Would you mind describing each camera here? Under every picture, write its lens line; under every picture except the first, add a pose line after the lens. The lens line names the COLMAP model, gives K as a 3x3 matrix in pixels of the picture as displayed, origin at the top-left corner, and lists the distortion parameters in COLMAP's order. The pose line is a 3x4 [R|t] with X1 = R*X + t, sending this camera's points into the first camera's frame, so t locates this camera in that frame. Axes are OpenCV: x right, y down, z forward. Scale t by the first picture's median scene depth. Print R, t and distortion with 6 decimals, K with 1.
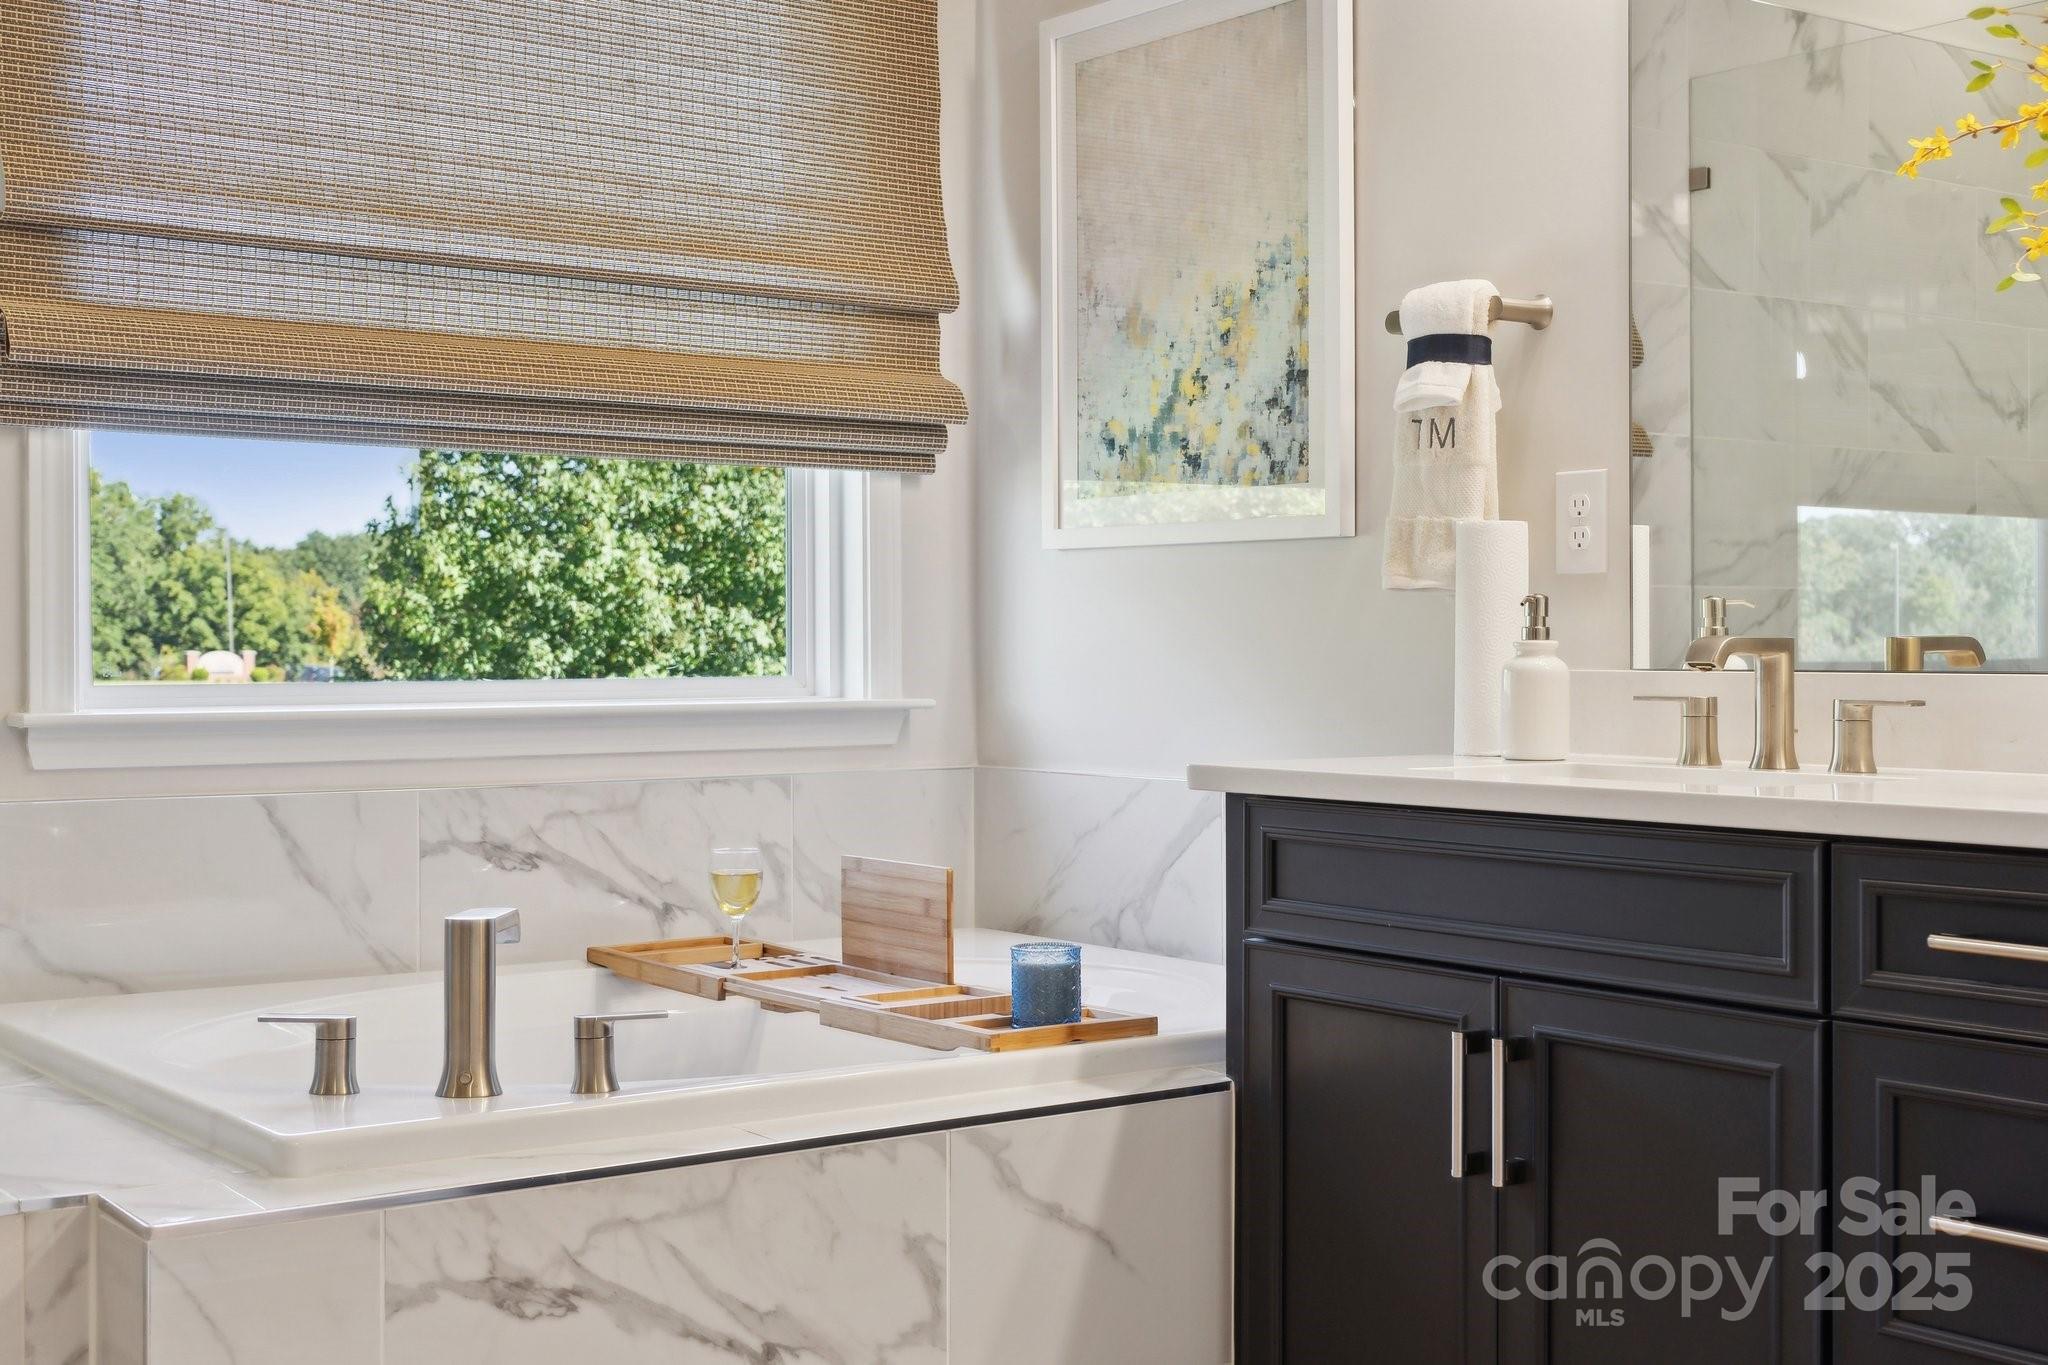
lens RADIAL K [[2561.1, 0, 1024.6], [0, 2561.1, 673.4], [0, 0, 1]] dist [0.007380, 0.000000]
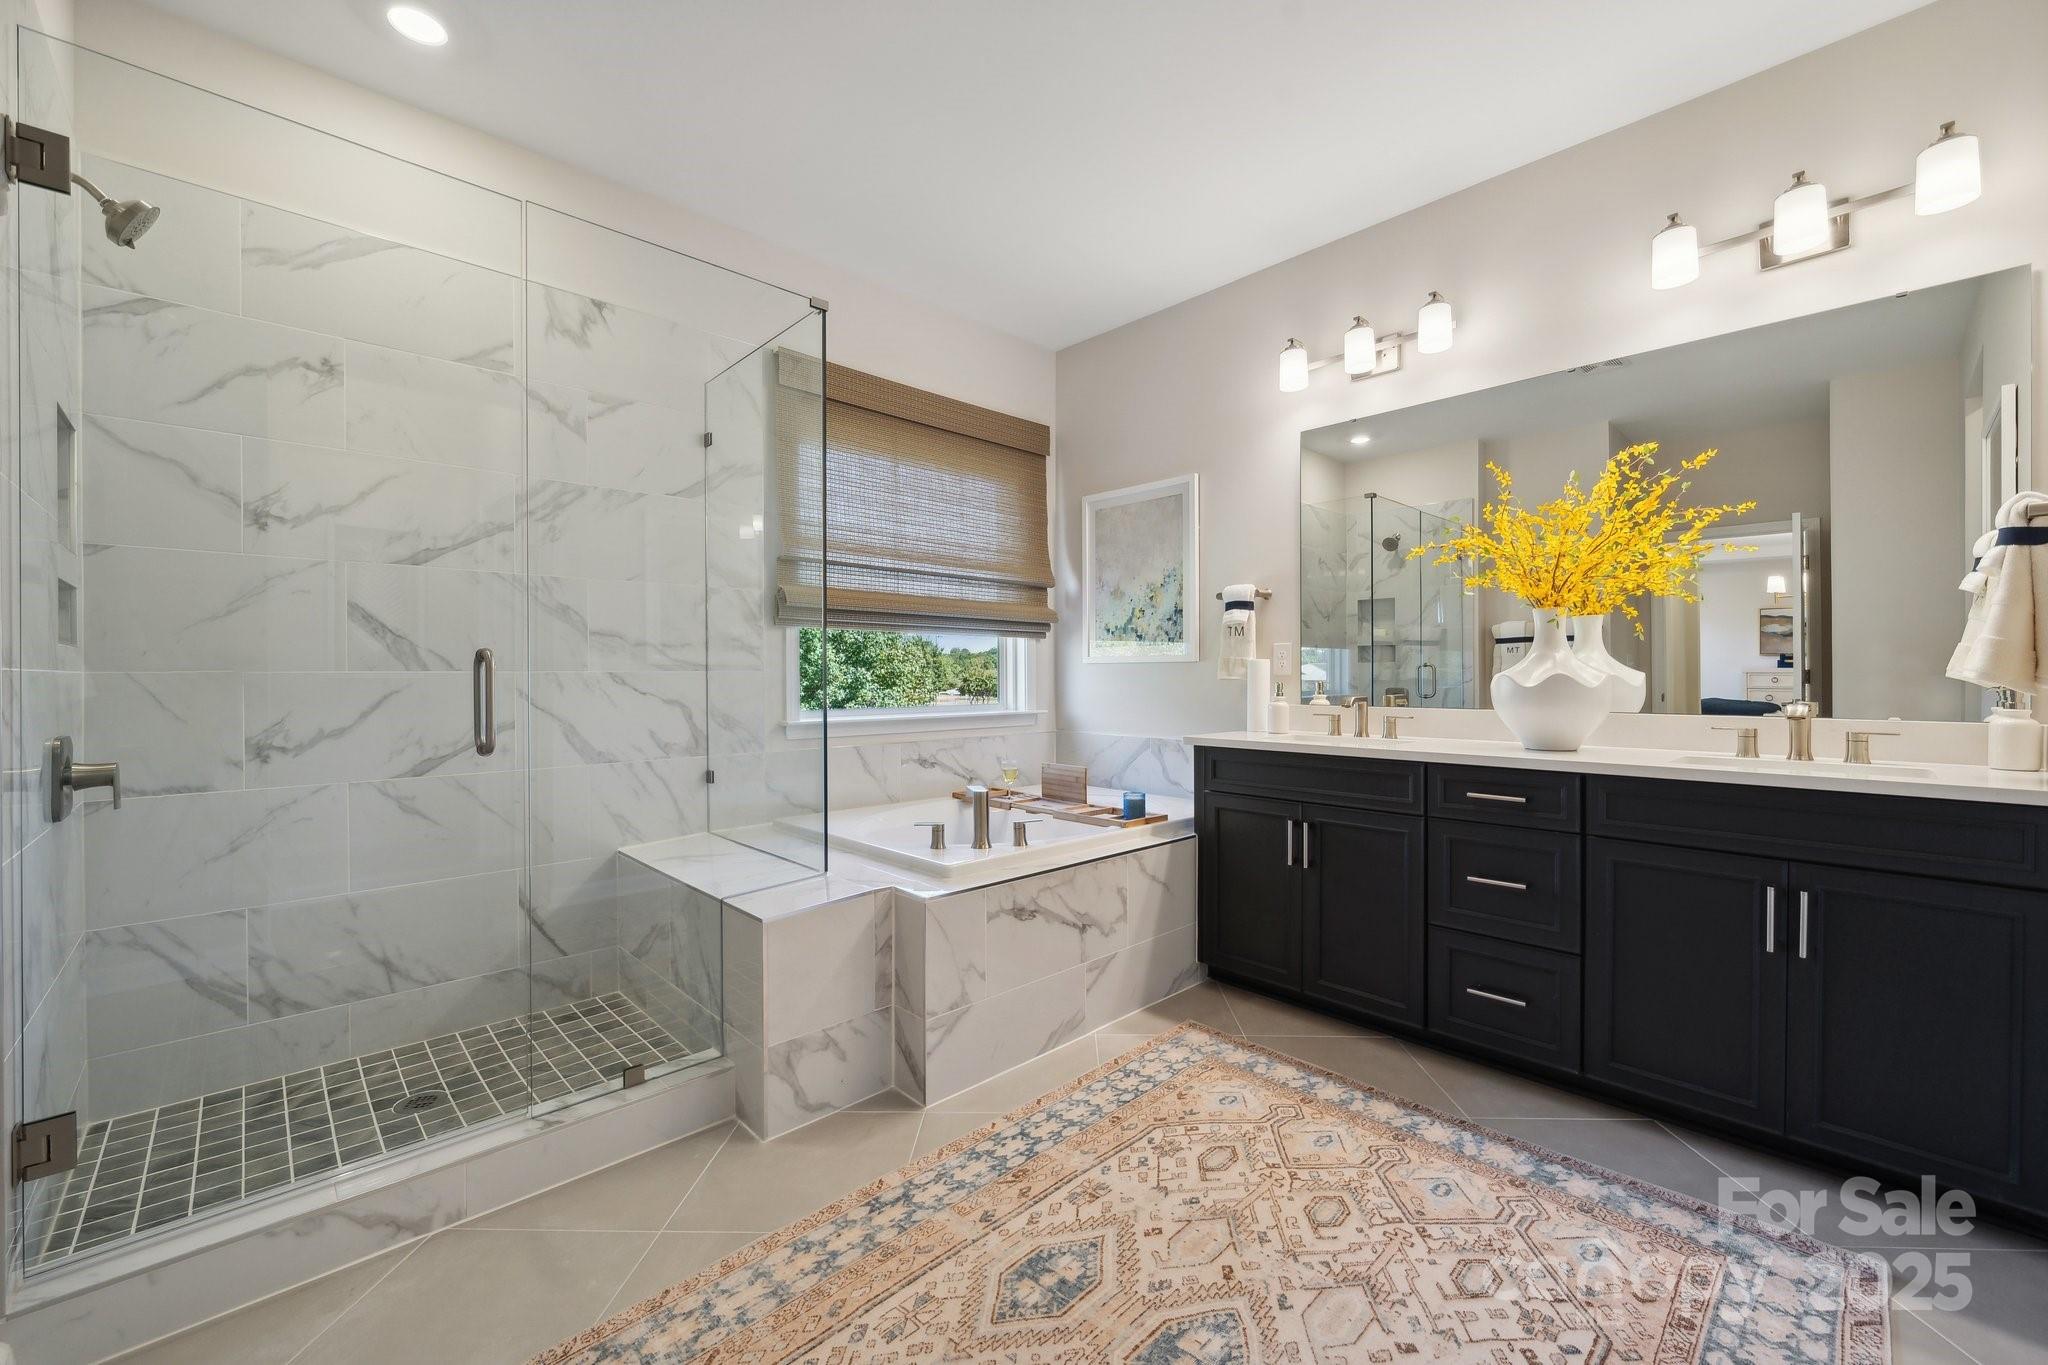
lens RADIAL K [[811.4, 0, 1021.6], [0, 811.4, 691.8], [0, 0, 1]] dist [-0.000682, 0.000010]
pose [[0.993032, -0.004180, 0.117775, -0.213495], [0.003197, 0.999958, 0.008532, -0.024786], [-0.117805, -0.008096, 0.993004, 0.012234]]
